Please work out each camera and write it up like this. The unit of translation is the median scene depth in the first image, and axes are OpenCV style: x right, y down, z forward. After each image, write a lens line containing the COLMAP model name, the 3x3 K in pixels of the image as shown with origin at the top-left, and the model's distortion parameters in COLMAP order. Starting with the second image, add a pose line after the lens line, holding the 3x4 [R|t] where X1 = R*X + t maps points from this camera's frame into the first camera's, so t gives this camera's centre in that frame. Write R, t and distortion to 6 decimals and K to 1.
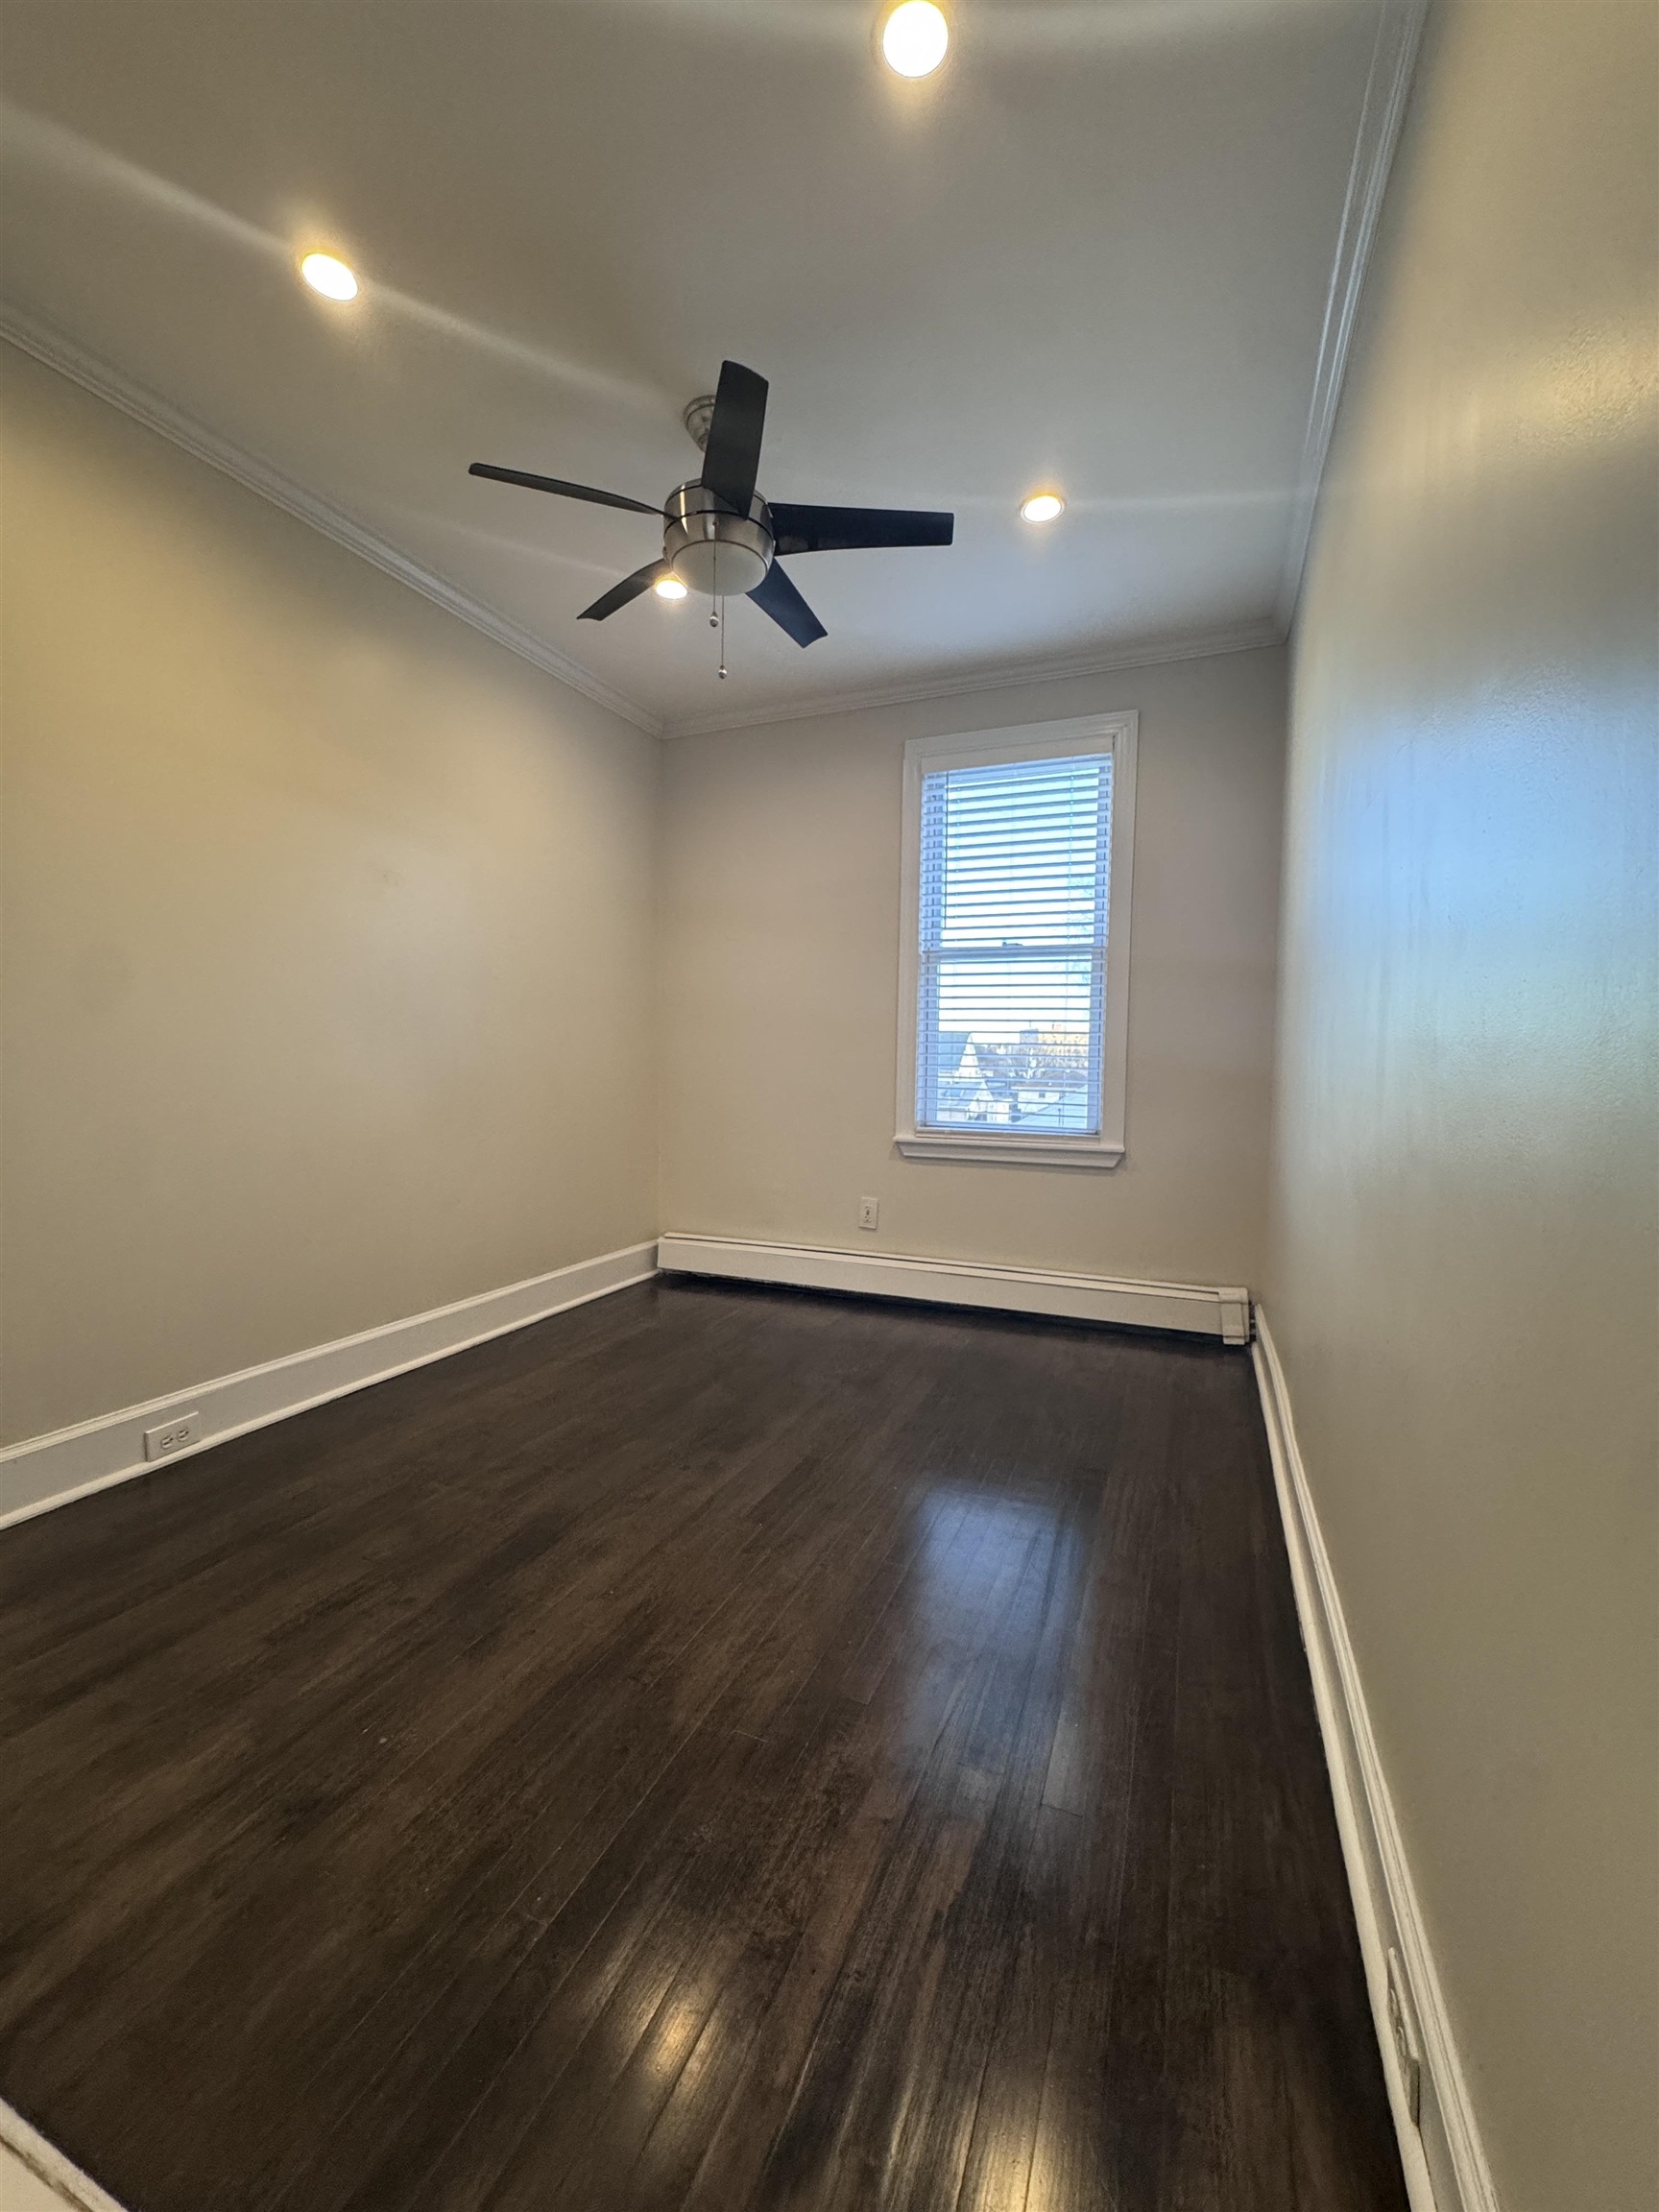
lens RADIAL K [[880.0, 0, 838.3], [0, 880.0, 1098.2], [0, 0, 1]] dist [-0.004162, 0.001153]
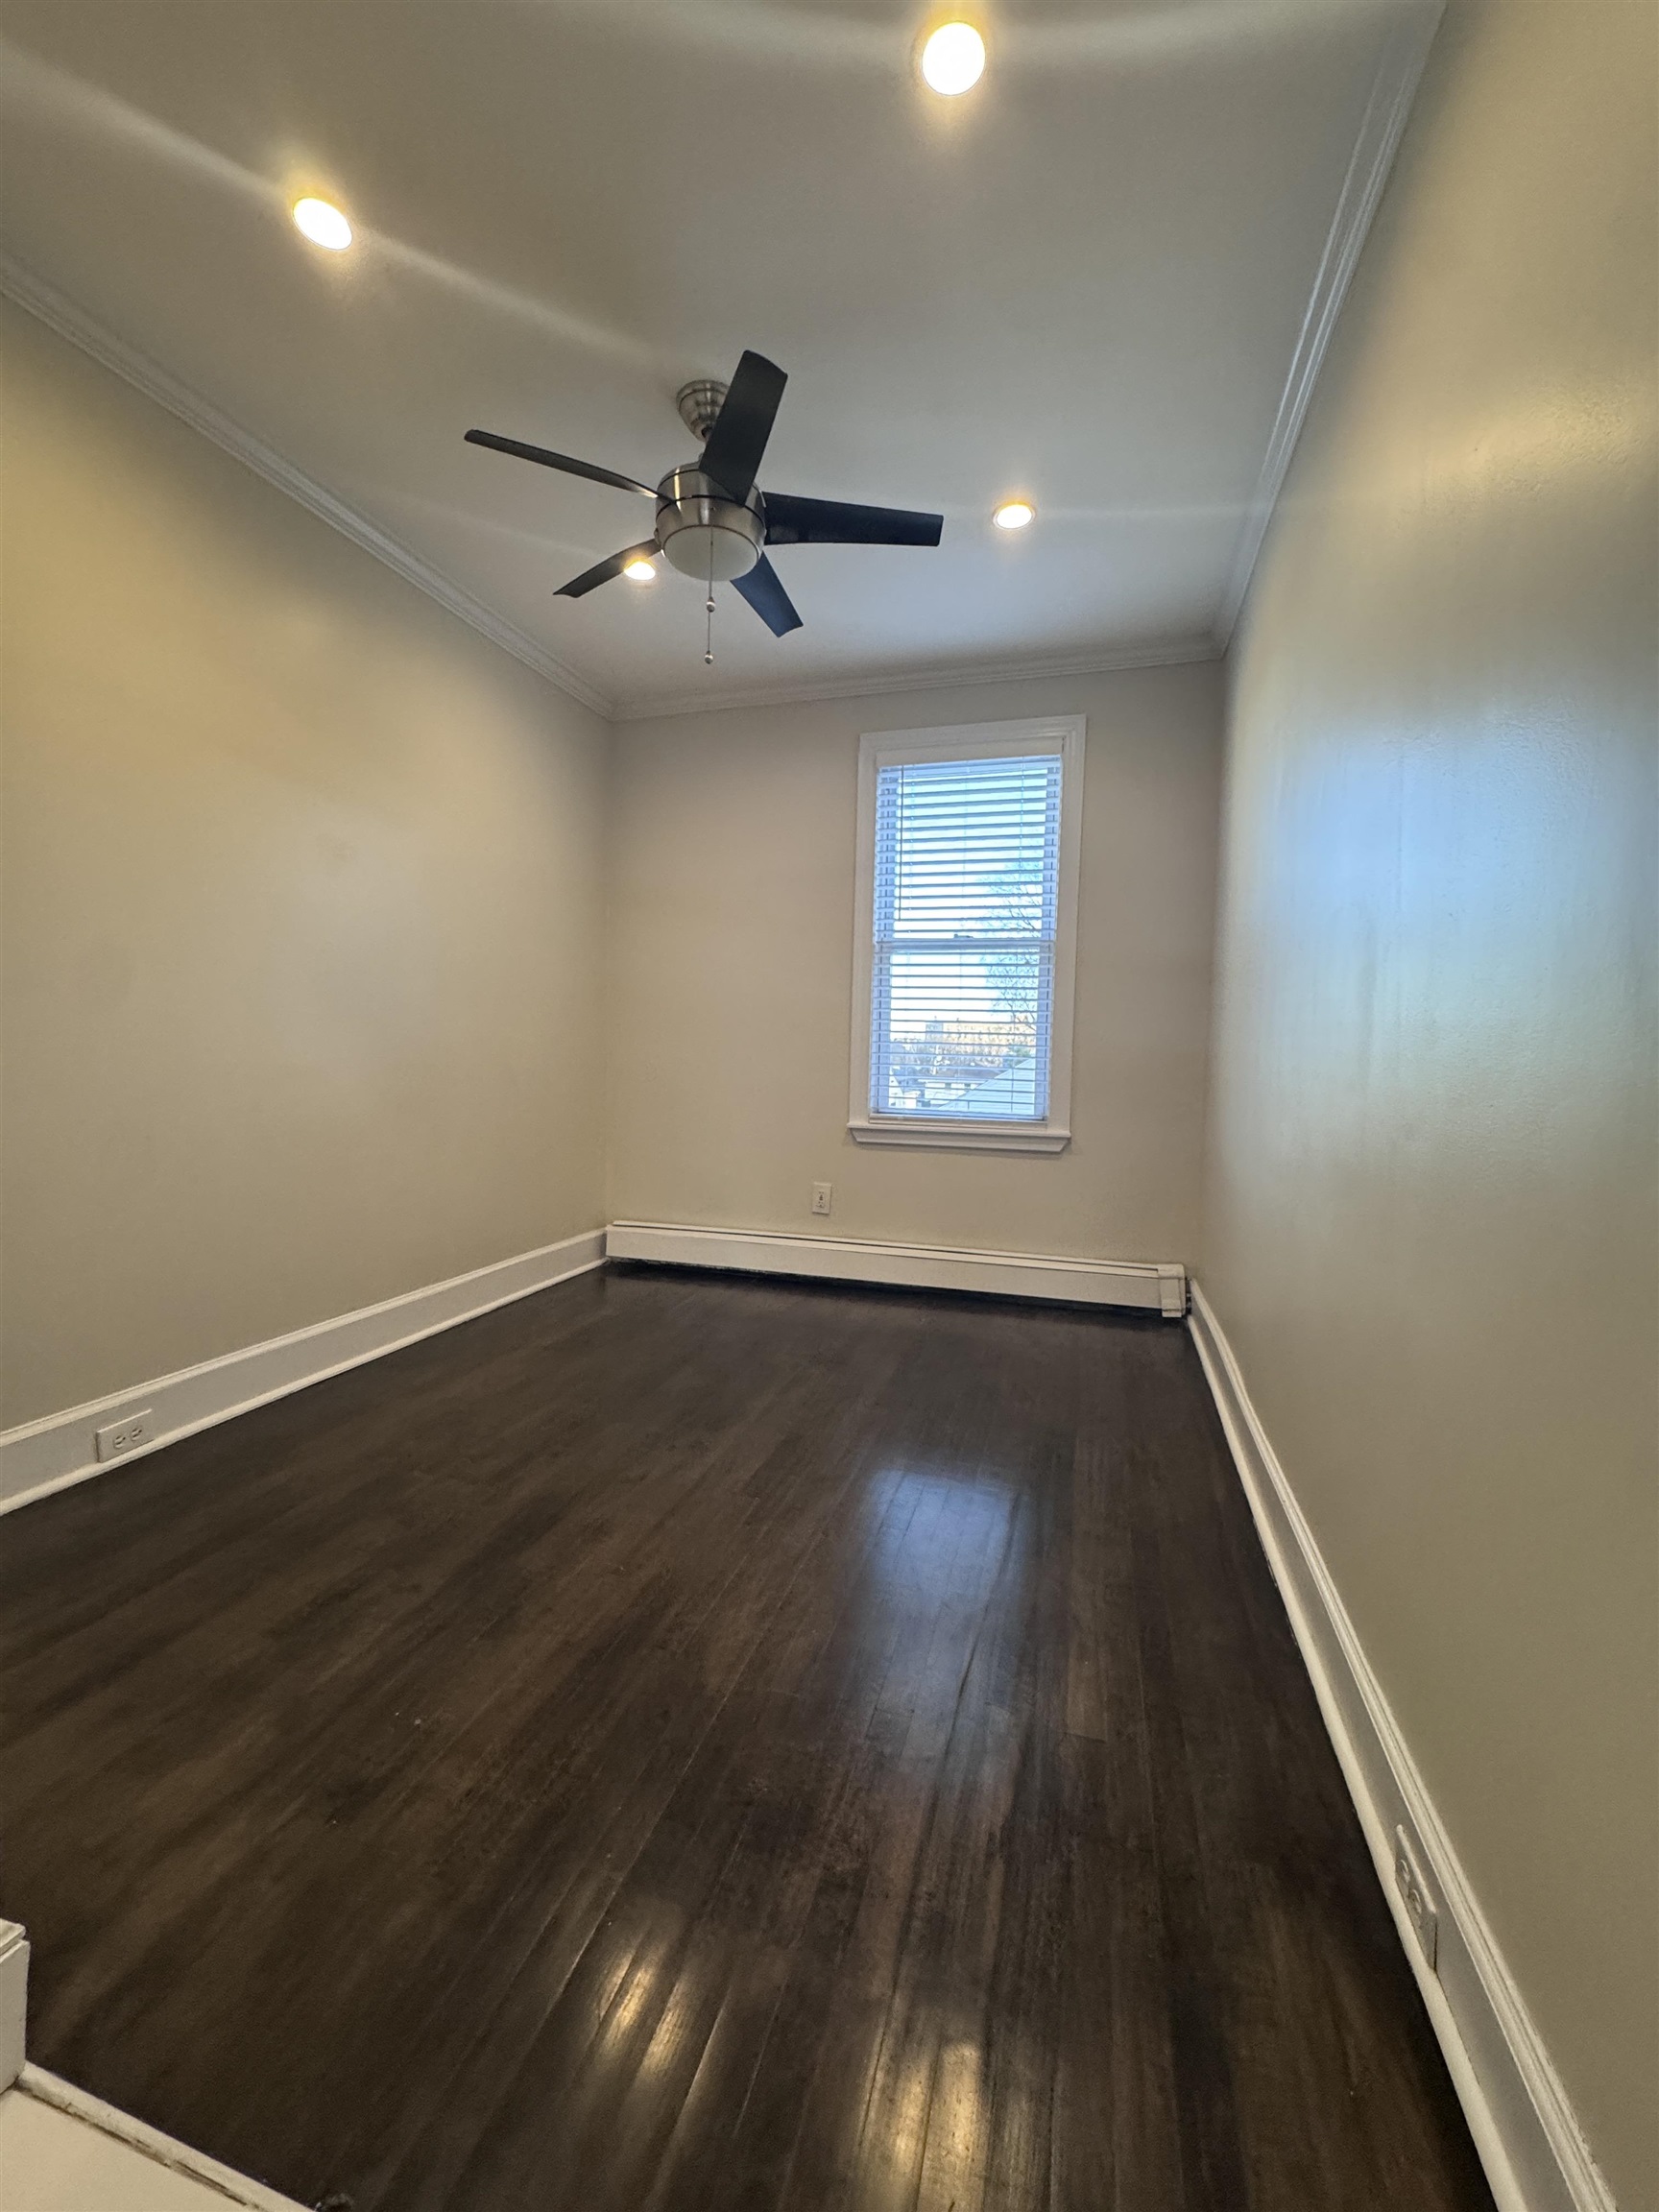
lens RADIAL K [[880.0, 0, 831.9], [0, 880.0, 1098.5], [0, 0, 1]] dist [-0.004162, 0.001153]
pose [[0.994554, 0.002335, 0.104196, -0.100448], [-0.003207, 0.999961, 0.008203, 0.011307], [-0.104172, -0.008493, 0.994523, -0.018906]]
